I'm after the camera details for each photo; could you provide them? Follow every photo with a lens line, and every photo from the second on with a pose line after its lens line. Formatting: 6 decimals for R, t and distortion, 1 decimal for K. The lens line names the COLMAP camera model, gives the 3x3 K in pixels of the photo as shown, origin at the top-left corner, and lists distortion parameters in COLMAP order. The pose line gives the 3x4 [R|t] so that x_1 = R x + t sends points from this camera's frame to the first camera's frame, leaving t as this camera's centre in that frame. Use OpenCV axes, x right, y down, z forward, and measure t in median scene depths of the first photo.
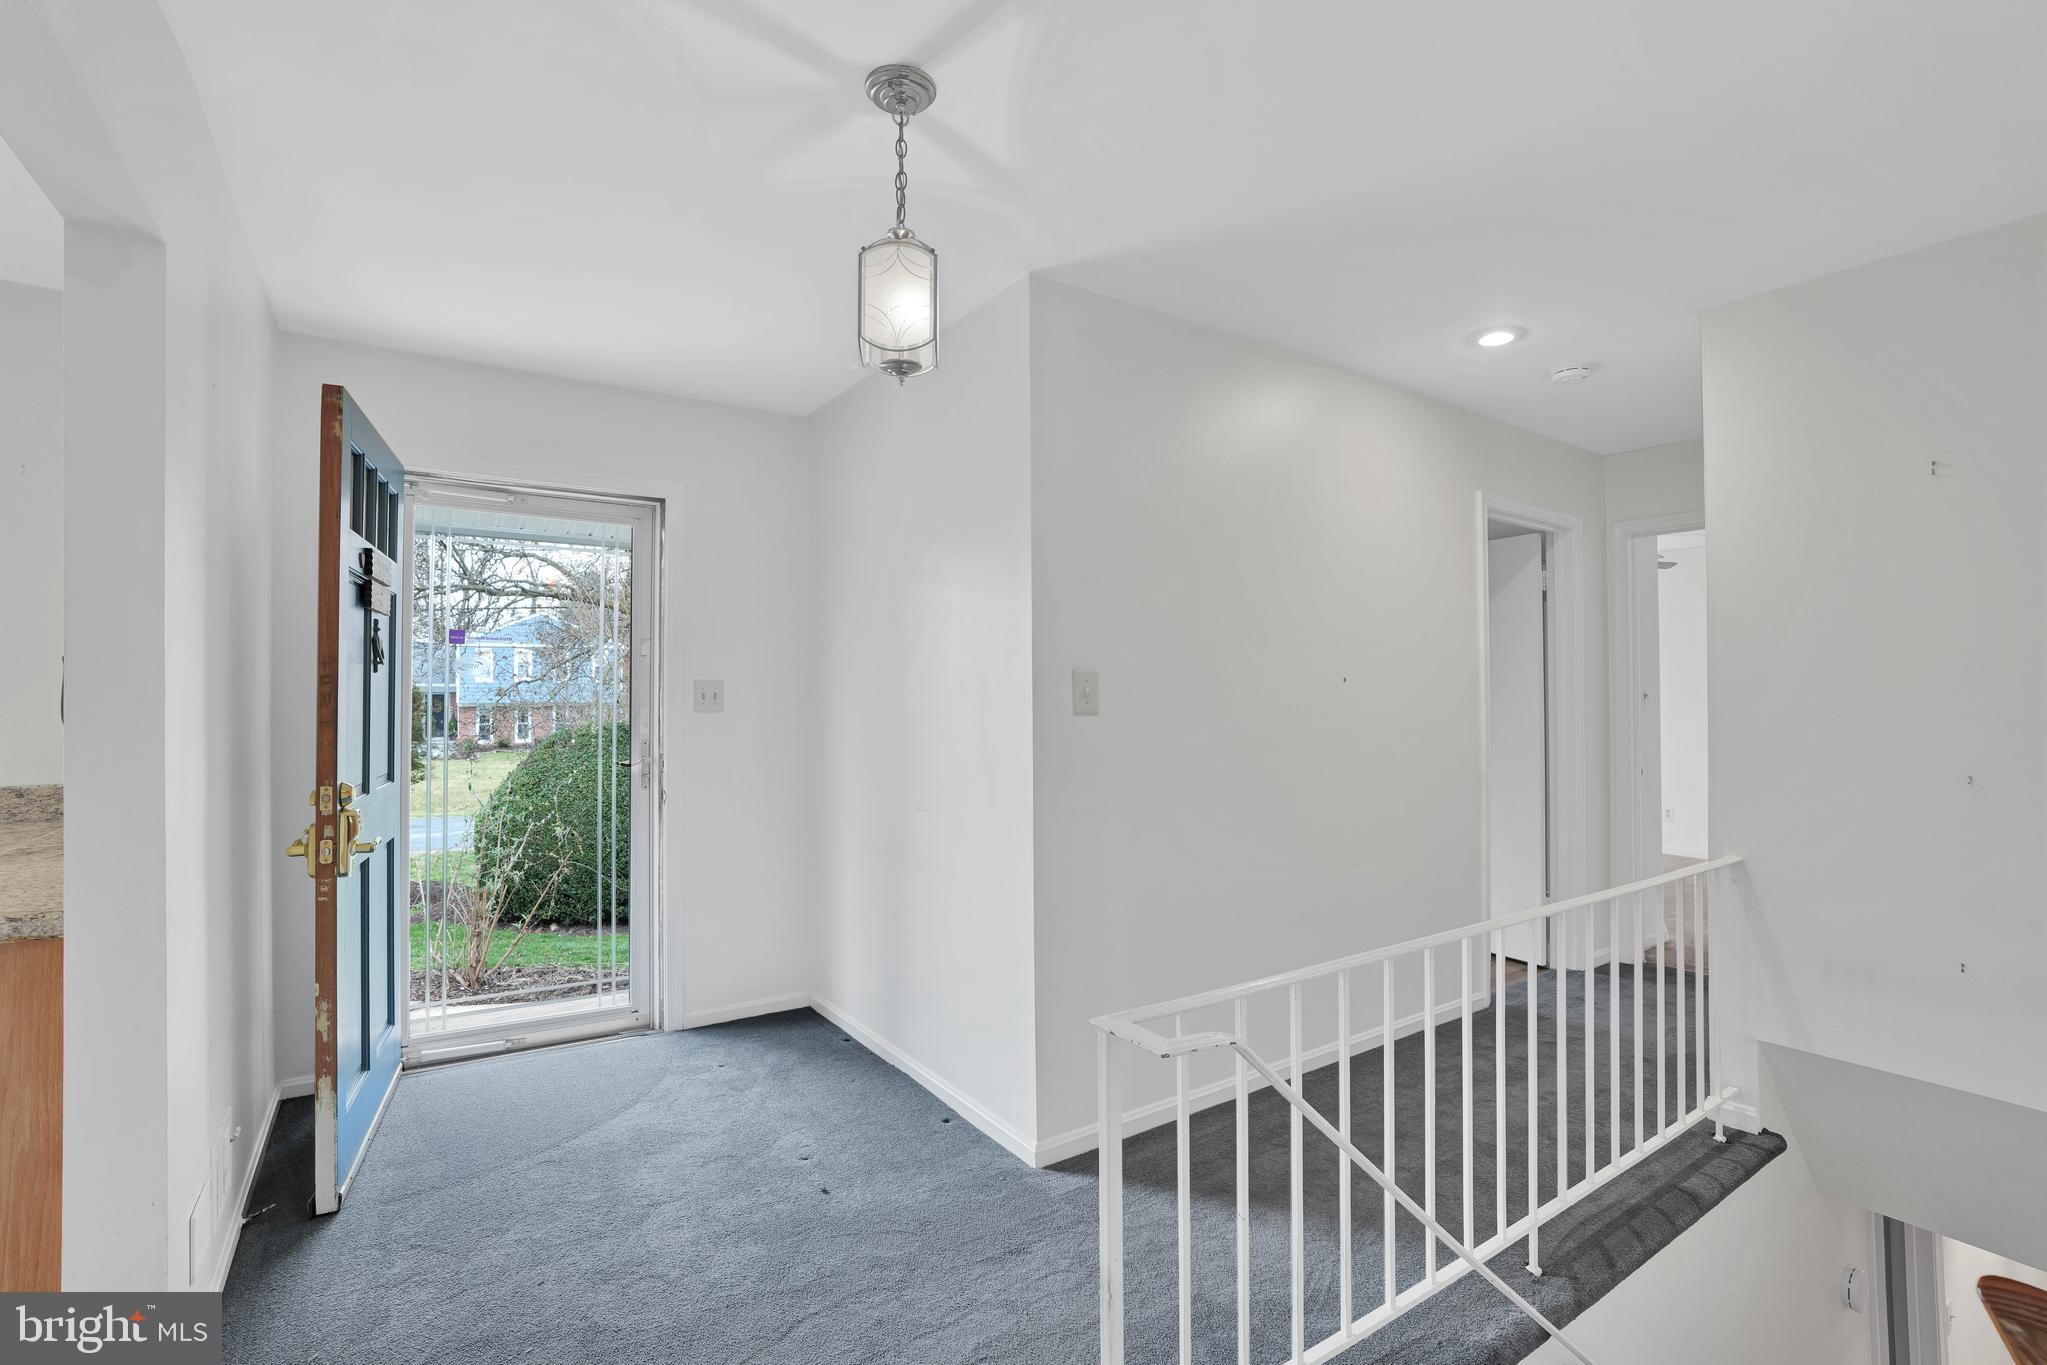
lens RADIAL K [[957.9, 0, 1023.5], [0, 957.9, 682.5], [0, 0, 1]] dist [-0.068590, 0.027181]
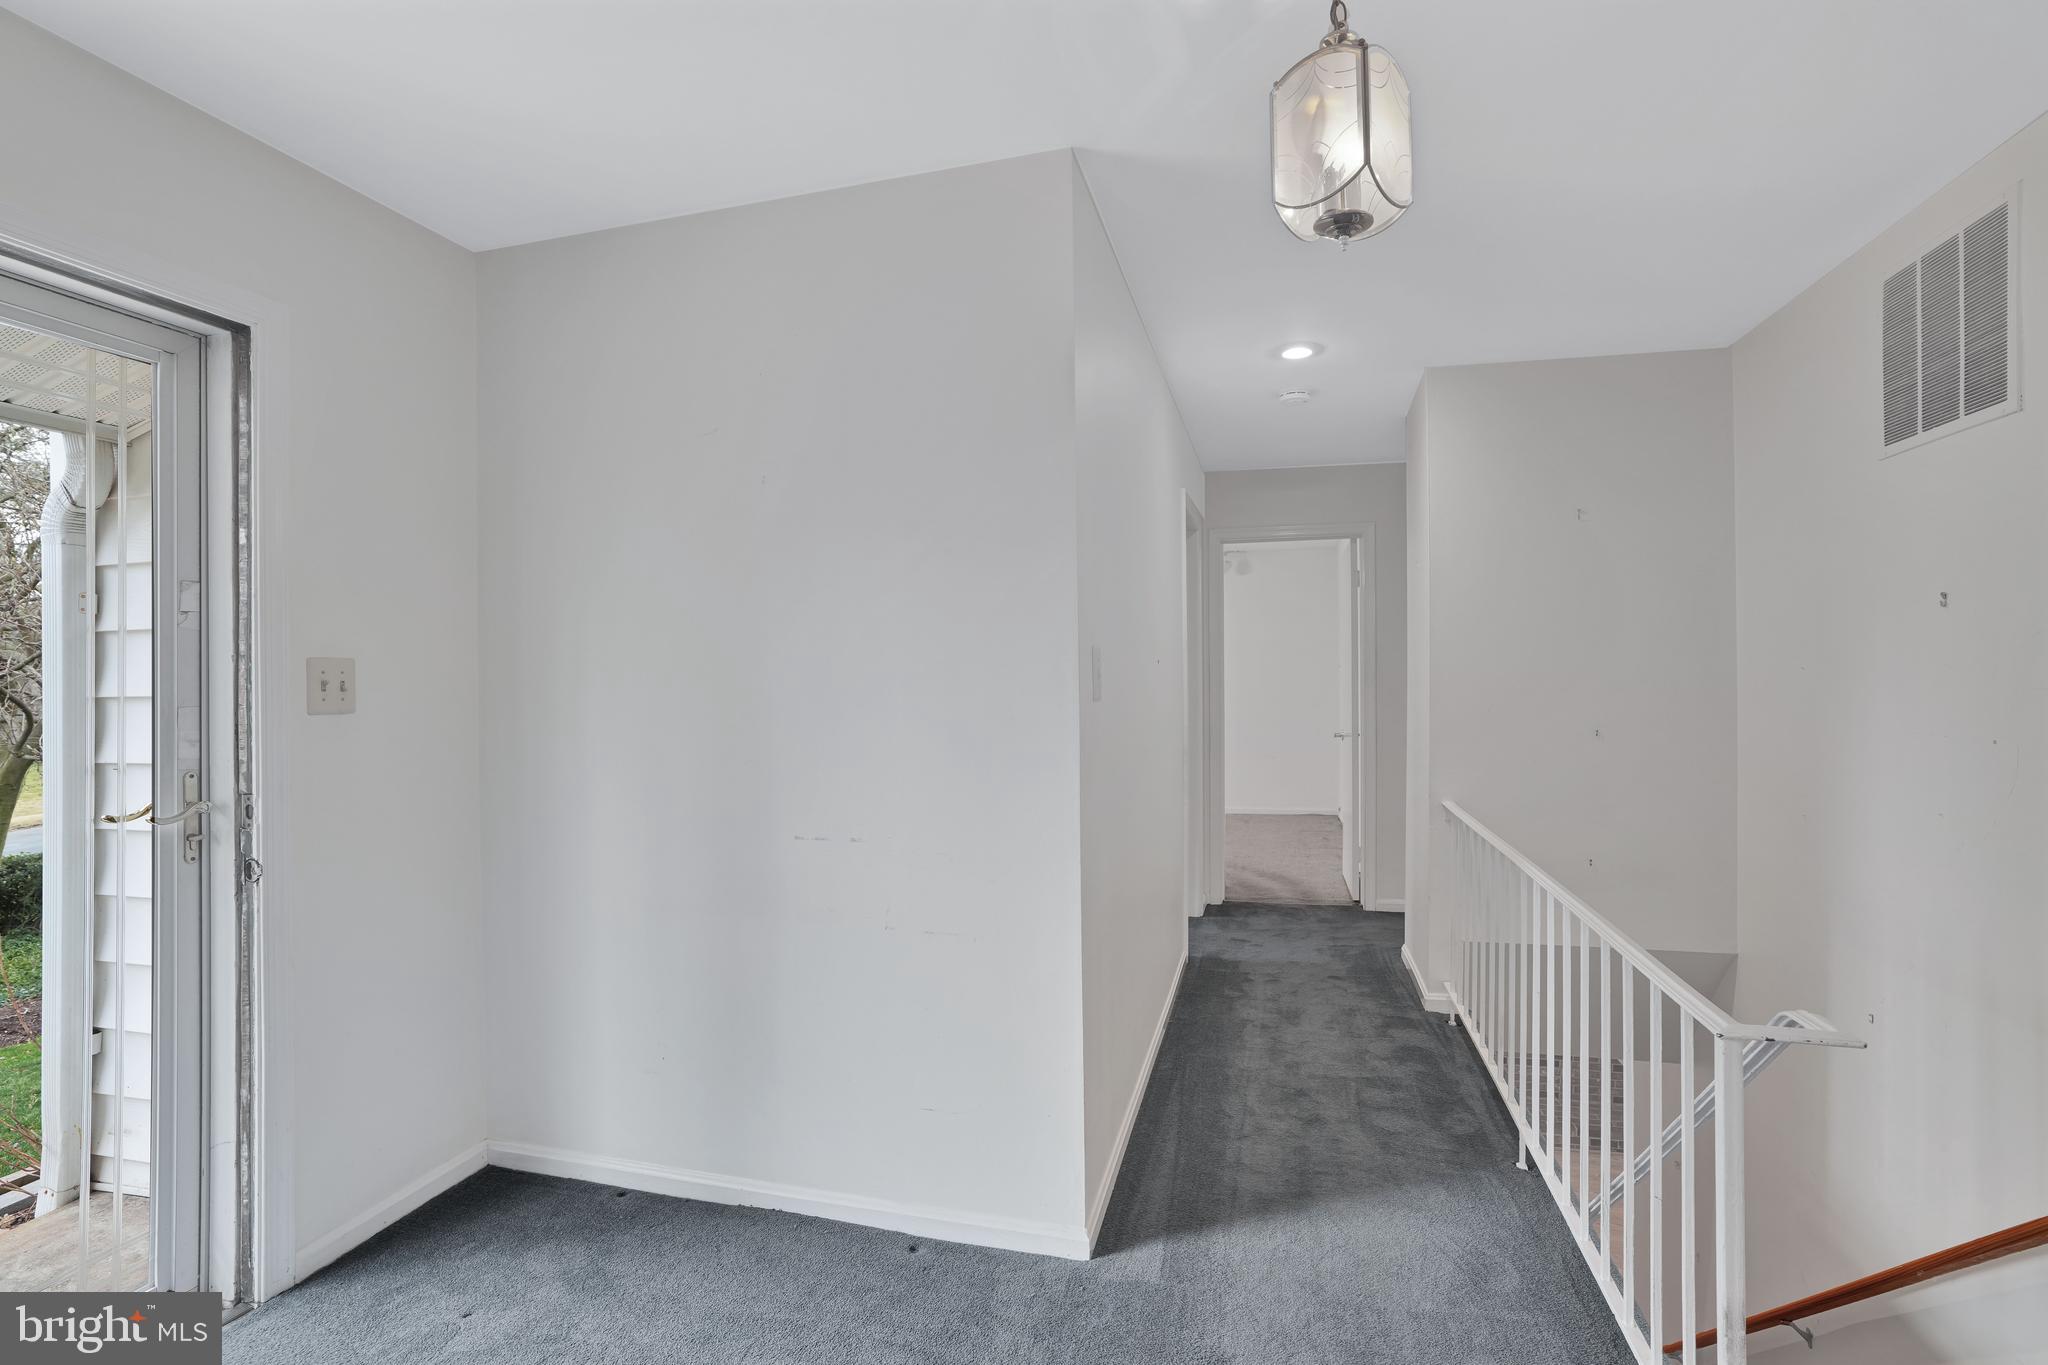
lens RADIAL K [[970.2, 0, 1024.0], [0, 970.2, 682.5], [0, 0, 1]] dist [0.000286, 0.000241]
pose [[0.768184, -0.005179, 0.640209, -0.395720], [-0.001858, 0.999945, 0.010319, 0.005080], [-0.640227, -0.009117, 0.768132, 0.282605]]
